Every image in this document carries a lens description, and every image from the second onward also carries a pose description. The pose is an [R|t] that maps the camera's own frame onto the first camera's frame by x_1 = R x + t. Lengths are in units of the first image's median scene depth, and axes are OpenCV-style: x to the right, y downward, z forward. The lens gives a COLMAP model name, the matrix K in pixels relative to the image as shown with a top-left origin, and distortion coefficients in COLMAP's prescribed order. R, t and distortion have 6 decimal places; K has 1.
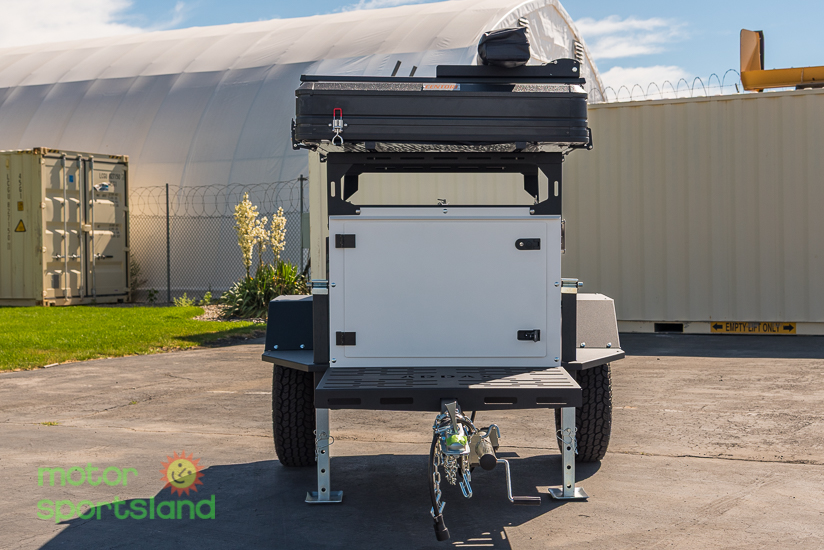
lens RADIAL K [[1241.4, 0, 412.0], [0, 1241.4, 275.0], [0, 0, 1]] dist [0.011872, 0.008469]
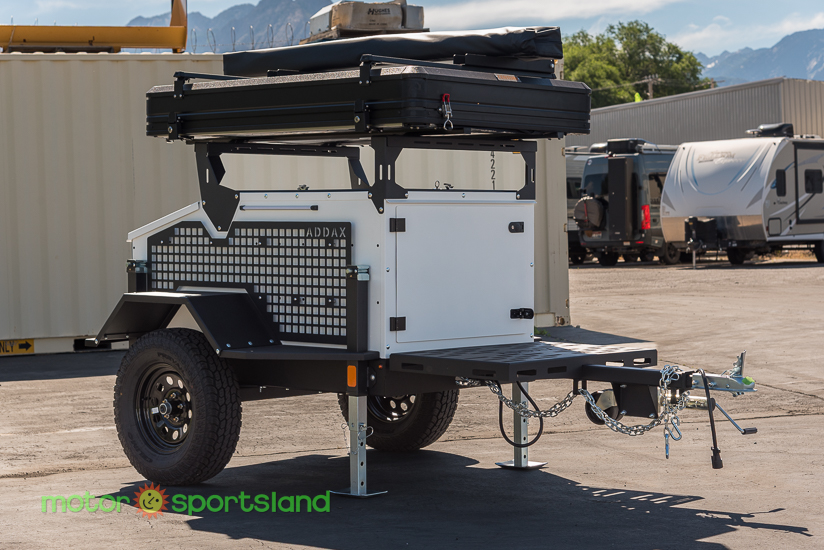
lens RADIAL K [[1776.5, 0, 412.0], [0, 1776.5, 275.0], [0, 0, 1]] dist [-0.019491, -0.028471]
pose [[0.714175, -0.024357, 0.699543, -1.003706], [0.033358, 0.999443, 0.000743, 0.011401], [-0.699172, 0.022805, 0.714590, -0.016439]]
